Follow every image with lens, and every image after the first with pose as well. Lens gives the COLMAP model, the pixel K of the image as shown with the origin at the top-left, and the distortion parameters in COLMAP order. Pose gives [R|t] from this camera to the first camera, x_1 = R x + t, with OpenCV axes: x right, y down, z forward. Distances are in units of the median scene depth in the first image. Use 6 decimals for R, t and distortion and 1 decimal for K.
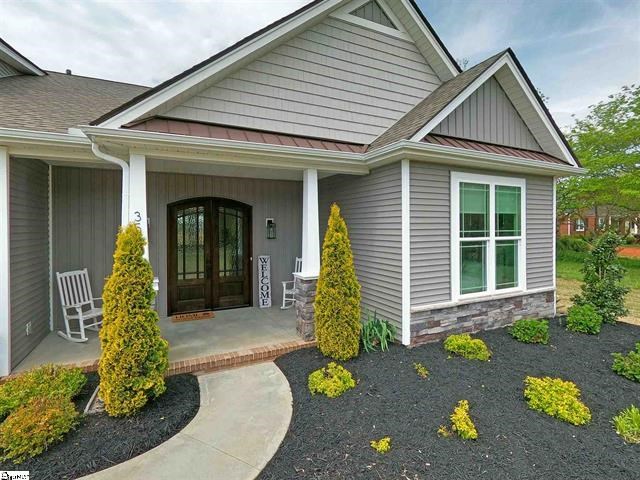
lens RADIAL K [[299.3, 0, 322.2], [0, 299.3, 228.0], [0, 0, 1]] dist [0.000278, -0.000032]
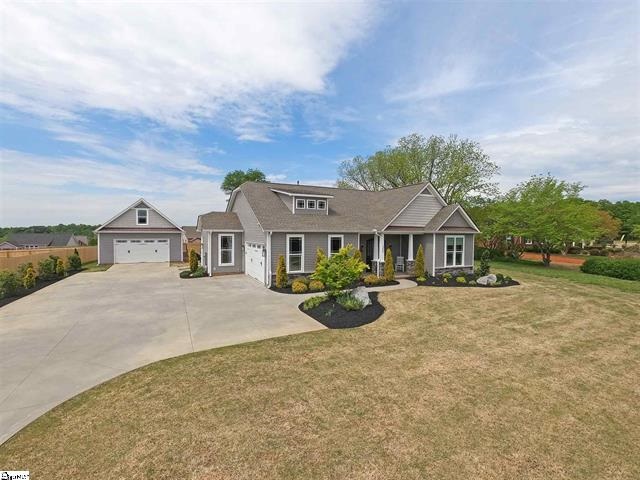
lens RADIAL K [[317.5, 0, 320.0], [0, 317.5, 240.0], [0, 0, 1]] dist [0.005502, 0.000487]
pose [[0.998735, 0.012716, 0.048639, -1.399090], [-0.013352, 0.999829, 0.012770, -0.147605], [-0.048468, -0.013403, 0.998735, -3.075098]]
